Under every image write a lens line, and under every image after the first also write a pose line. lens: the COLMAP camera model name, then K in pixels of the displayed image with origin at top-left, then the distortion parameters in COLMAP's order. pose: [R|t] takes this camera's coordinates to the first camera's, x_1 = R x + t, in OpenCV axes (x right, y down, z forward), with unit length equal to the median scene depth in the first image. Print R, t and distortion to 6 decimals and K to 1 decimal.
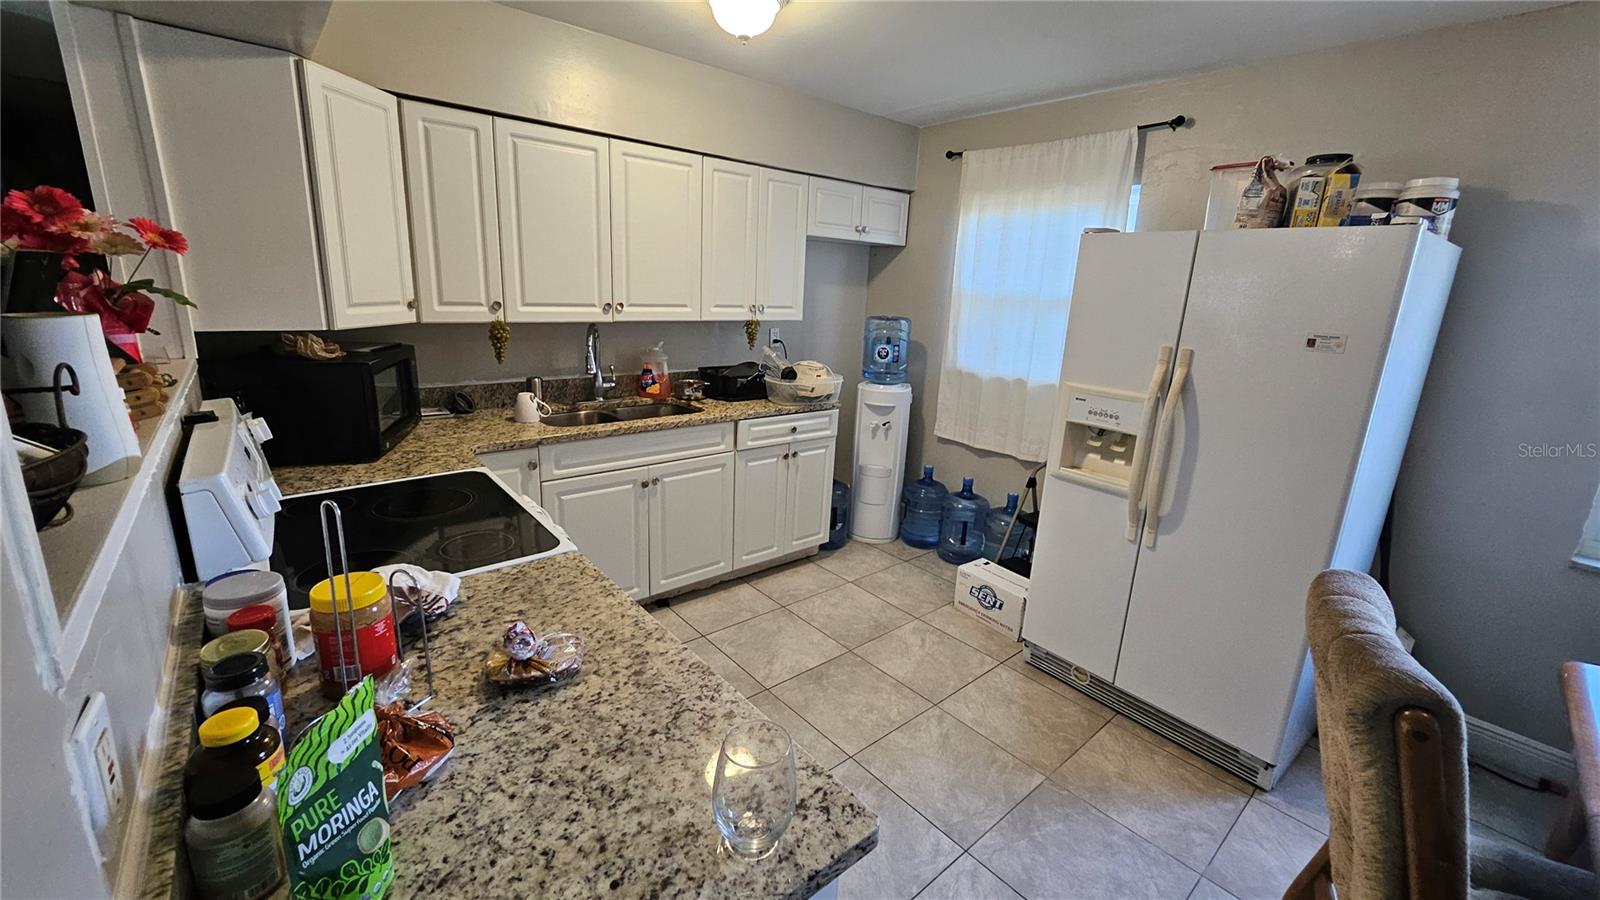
lens RADIAL K [[635.9, 0, 796.2], [0, 635.9, 438.3], [0, 0, 1]] dist [-0.007134, 0.000463]
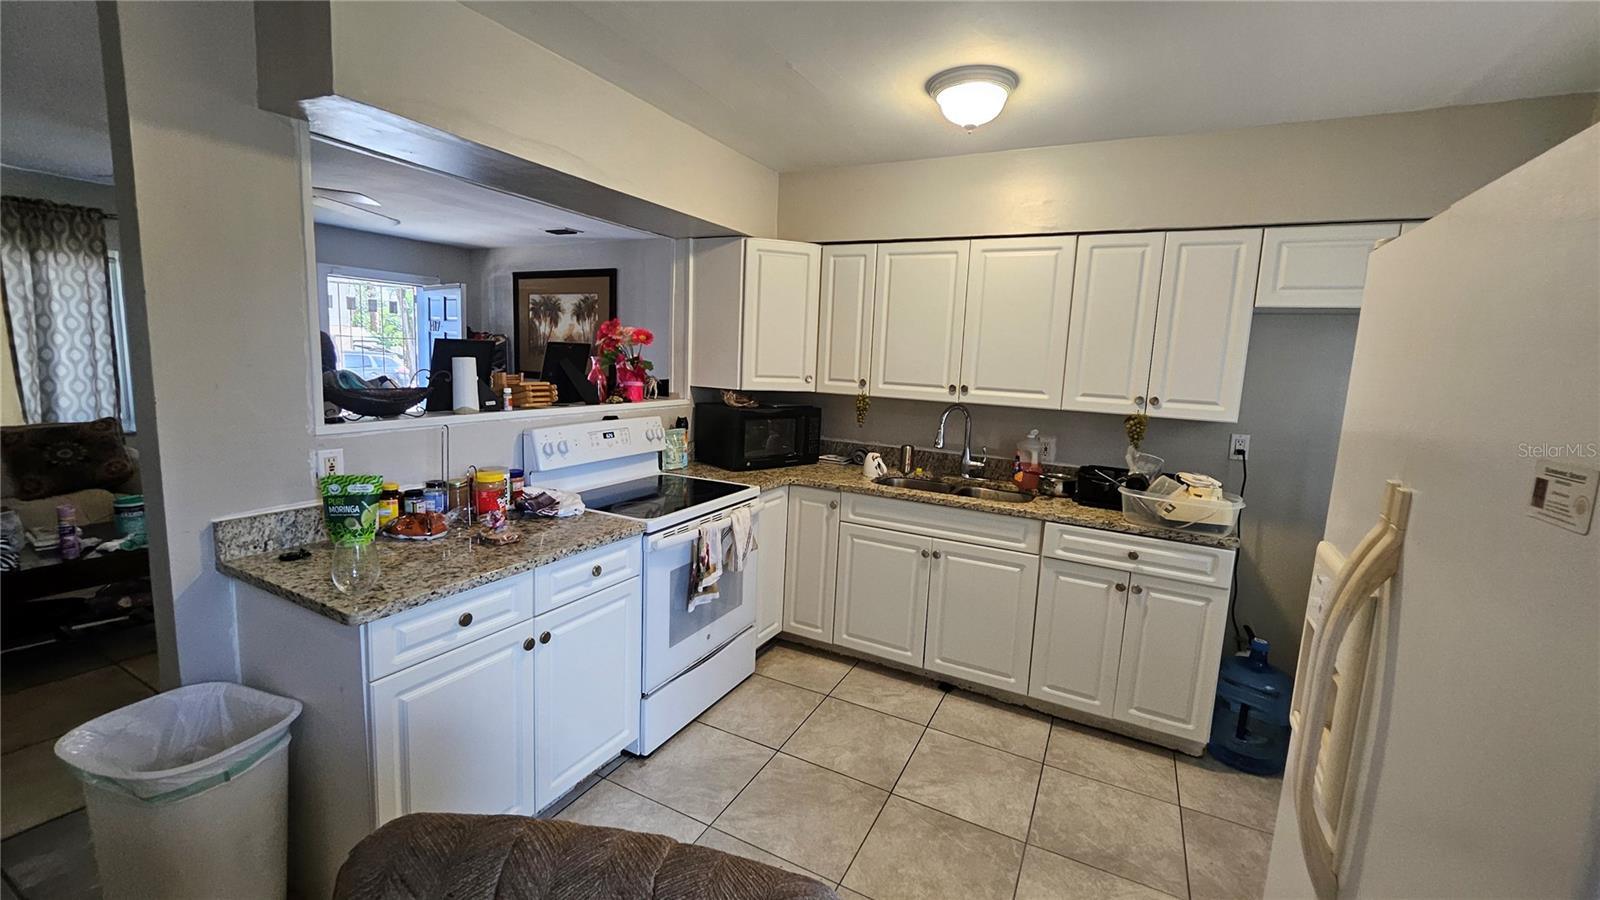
lens RADIAL K [[635.9, 0, 796.2], [0, 635.9, 438.3], [0, 0, 1]] dist [-0.007134, 0.000463]
pose [[0.374272, 0.093339, -0.922610, 0.574864], [-0.246547, 0.969129, -0.001970, -0.052429], [0.893944, 0.228204, 0.385730, 0.336399]]
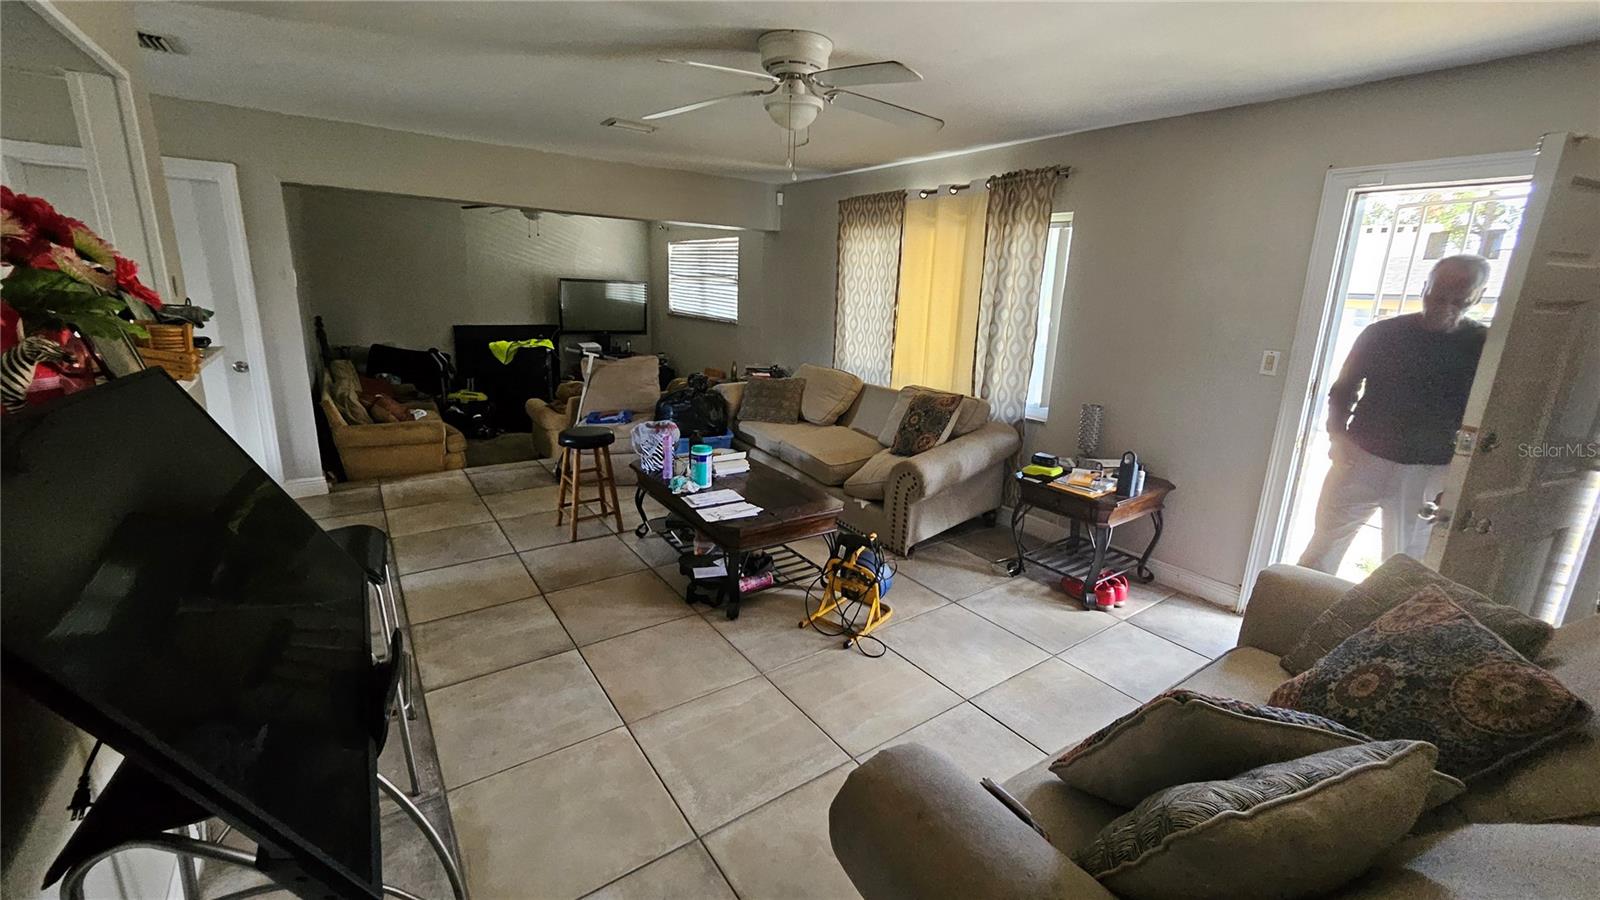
lens RADIAL K [[641.1, 0, 798.3], [0, 641.1, 433.5], [0, 0, 1]] dist [-0.005876, -0.000228]
pose [[-0.993235, -0.098127, 0.062094, -0.990686], [-0.059735, 0.890298, 0.451443, -0.238422], [-0.099581, 0.444680, -0.890137, 0.770812]]
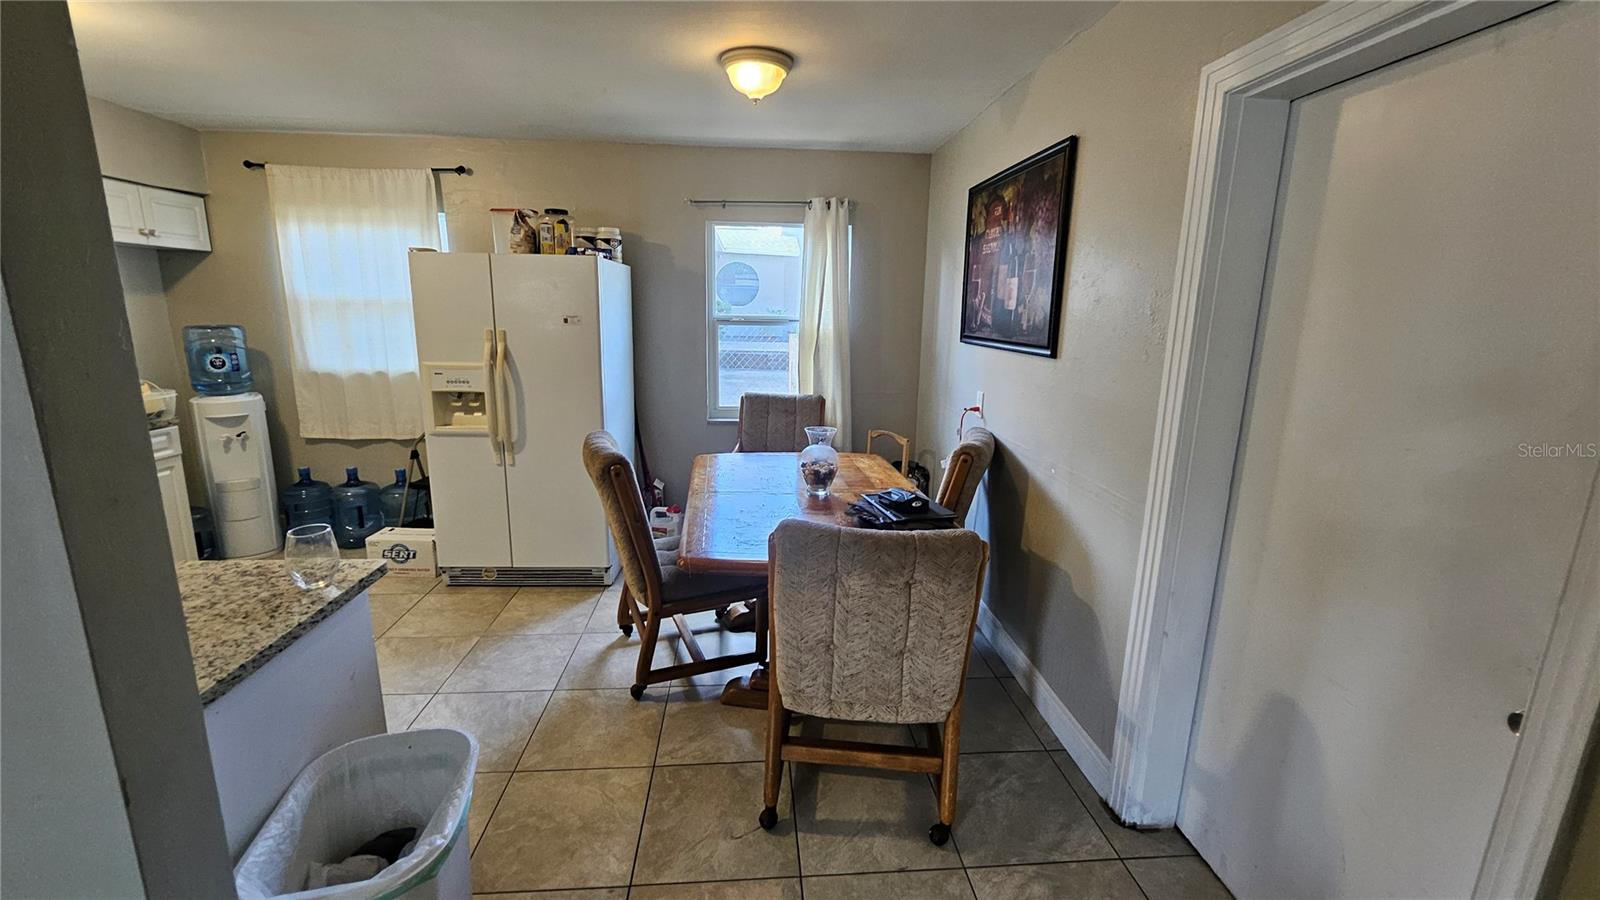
lens RADIAL K [[635.9, 0, 796.2], [0, 635.9, 438.3], [0, 0, 1]] dist [-0.007134, 0.000463]
pose [[0.584870, -0.197337, 0.786756, -0.154827], [0.200411, 0.975039, 0.095578, 0.075645], [-0.785979, 0.101774, 0.609819, -0.322605]]
